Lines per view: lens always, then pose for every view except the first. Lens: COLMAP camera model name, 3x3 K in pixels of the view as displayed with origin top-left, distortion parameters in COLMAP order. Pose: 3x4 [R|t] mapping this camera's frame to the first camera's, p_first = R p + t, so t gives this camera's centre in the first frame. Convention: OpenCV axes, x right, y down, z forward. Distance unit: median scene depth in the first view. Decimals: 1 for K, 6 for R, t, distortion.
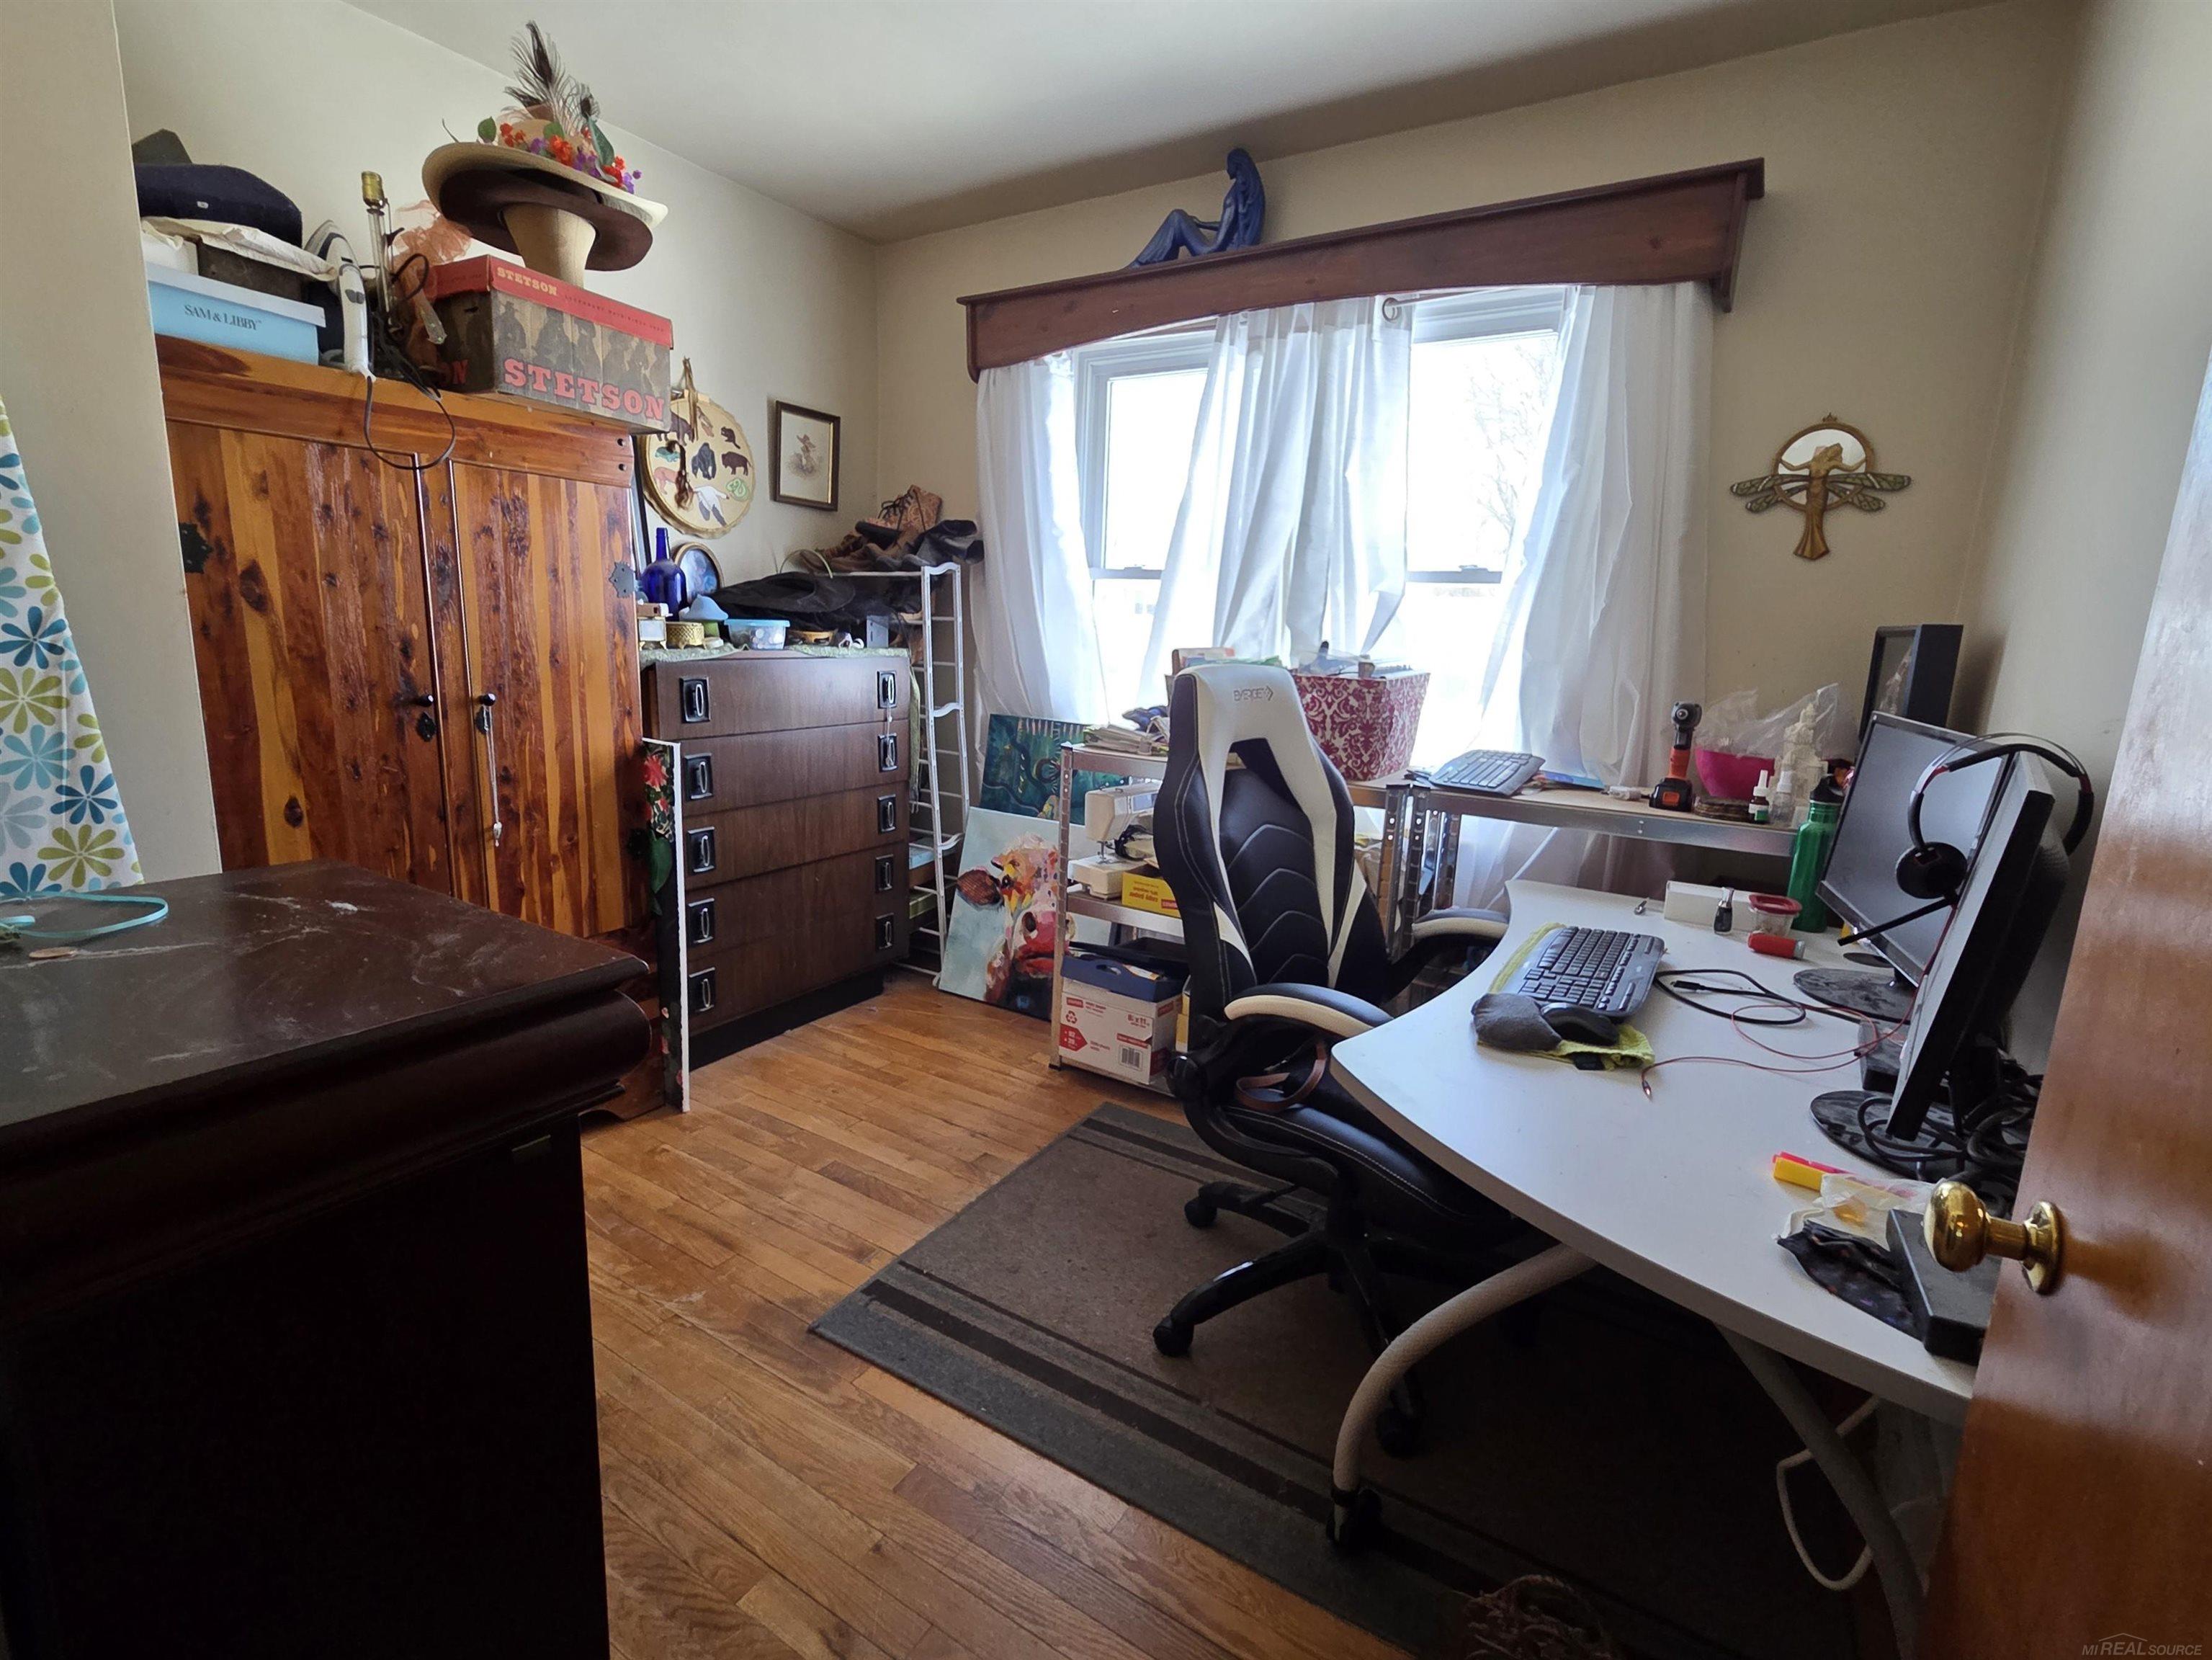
lens RADIAL K [[955.9, 0, 1106.0], [0, 955.9, 830.0], [0, 0, 1]] dist [-0.013202, -0.000229]
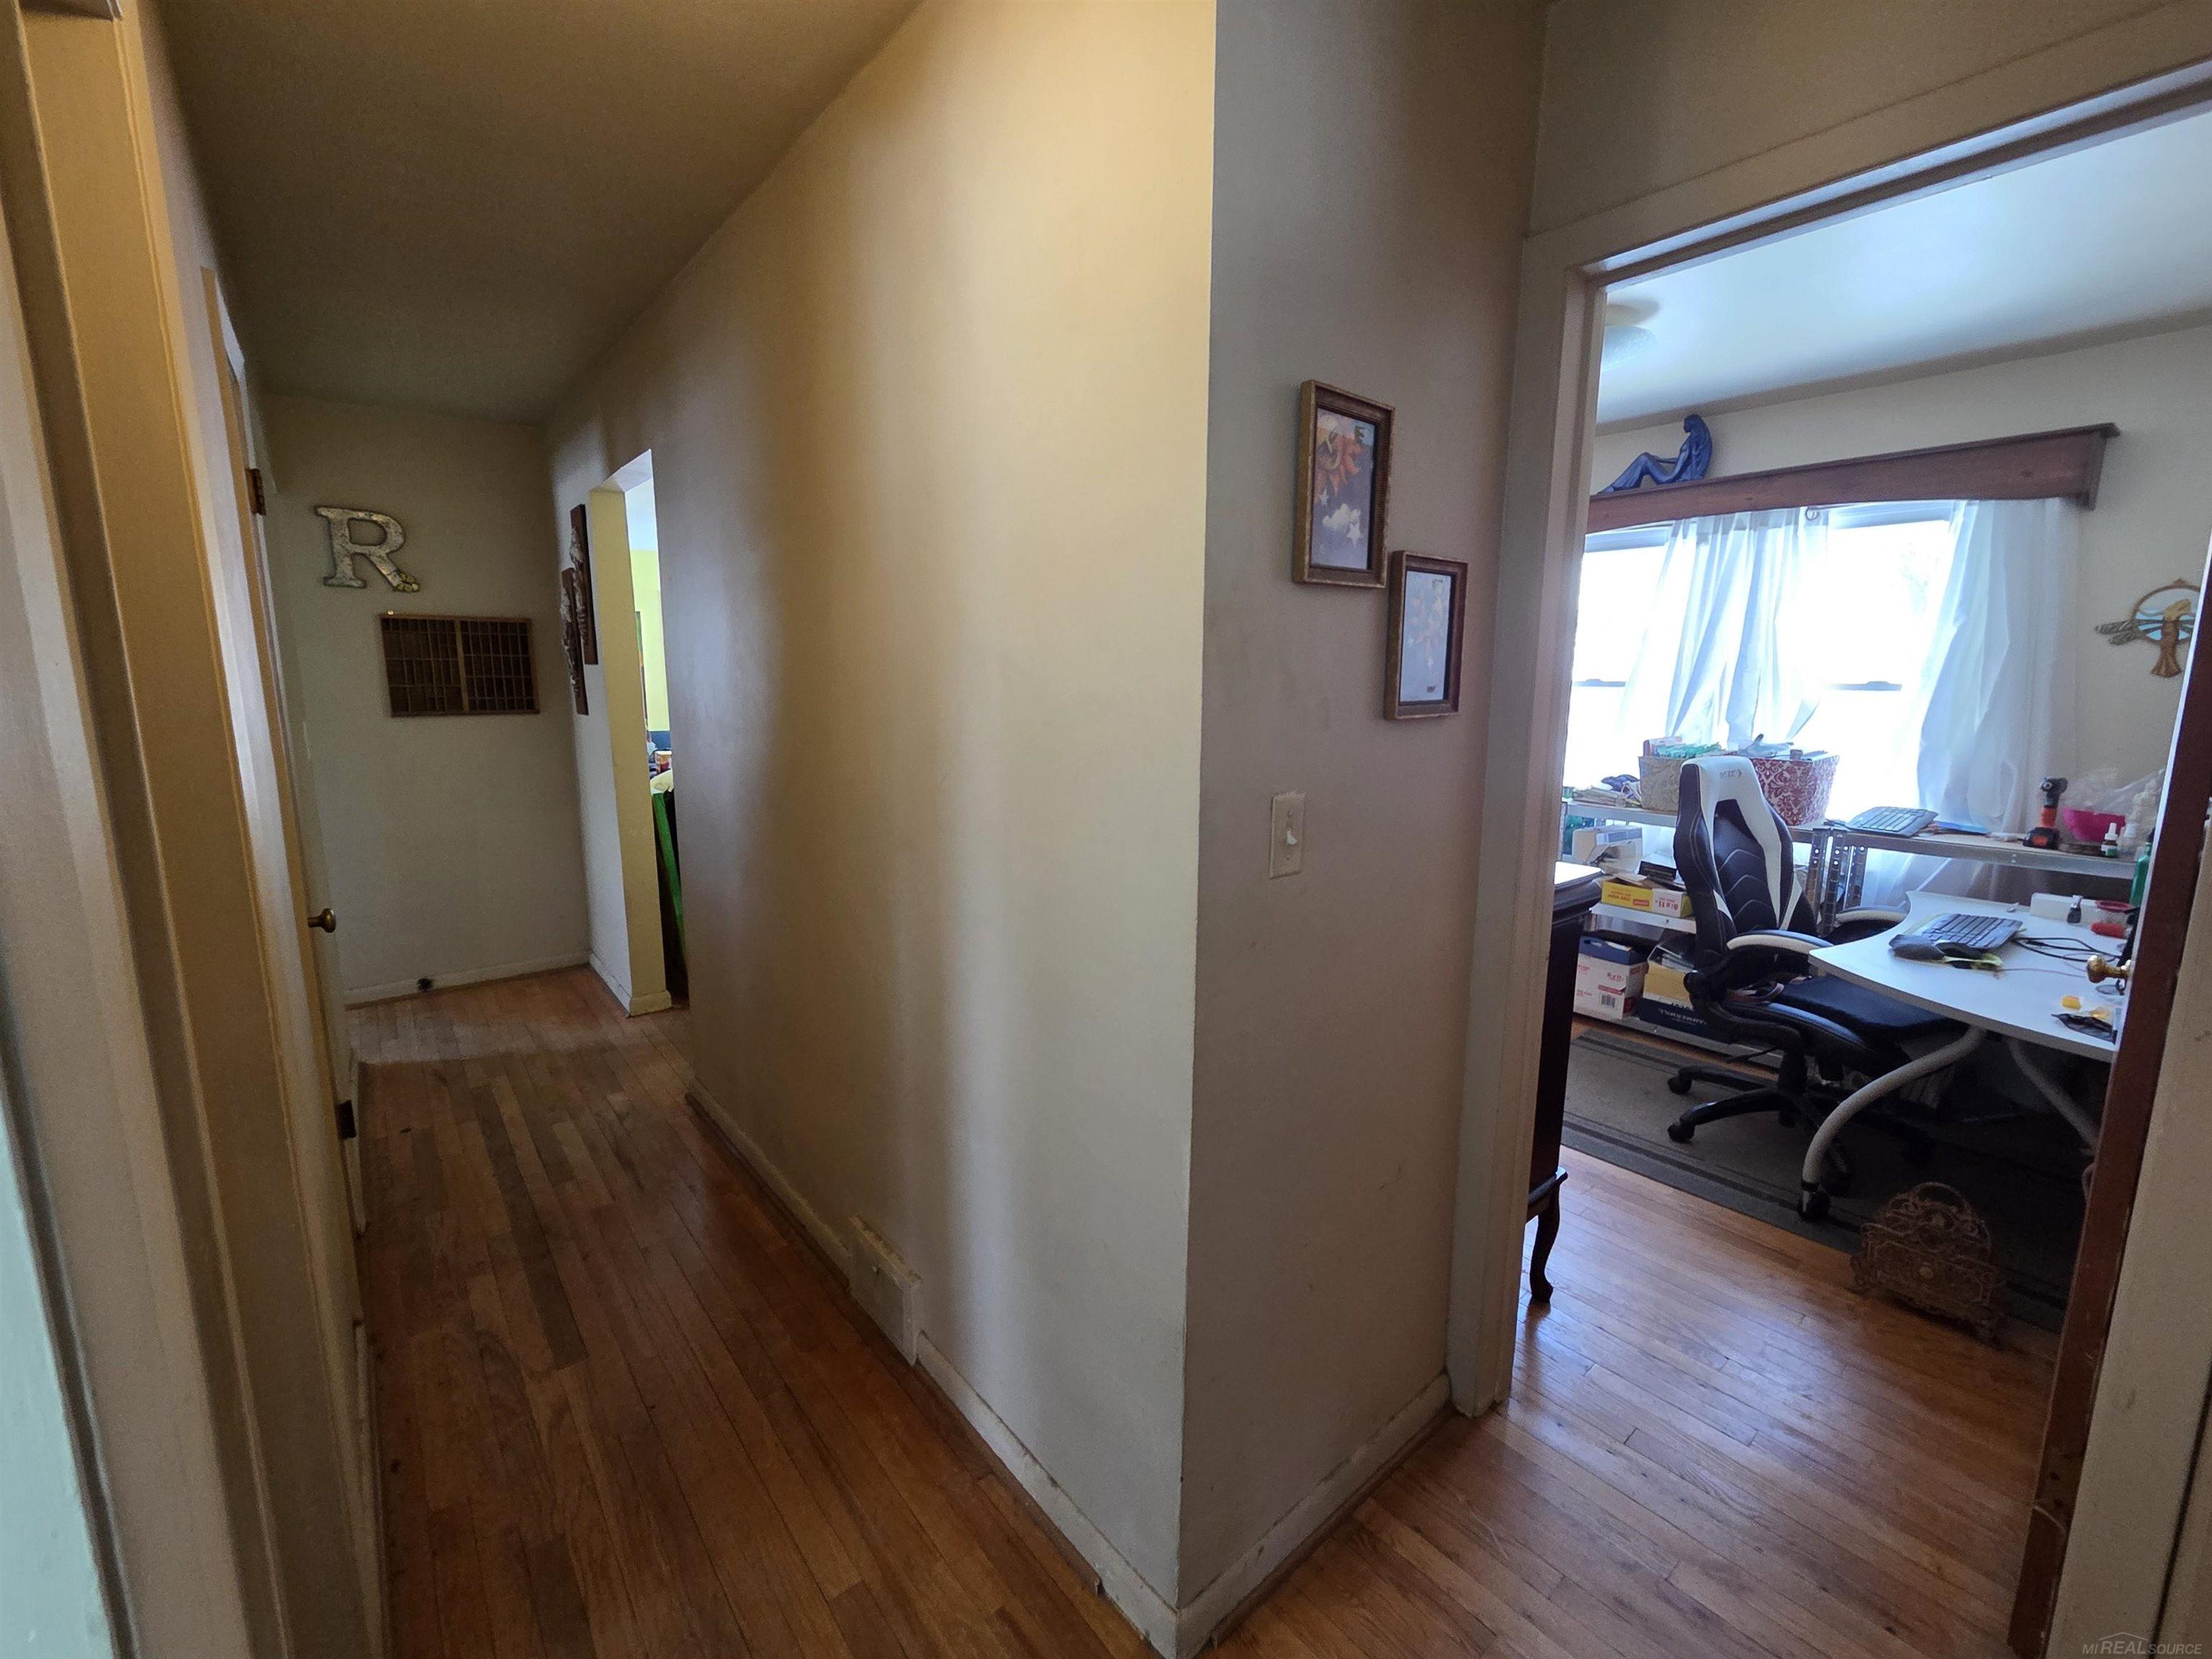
lens RADIAL K [[889.2, 0, 1106.0], [0, 889.2, 829.5], [0, 0, 1]] dist [-0.011389, -0.000149]
pose [[0.945271, 0.020644, -0.325631, -0.325570], [-0.034714, 0.998695, -0.037456, 0.048481], [0.324433, 0.046710, 0.944755, -0.732760]]
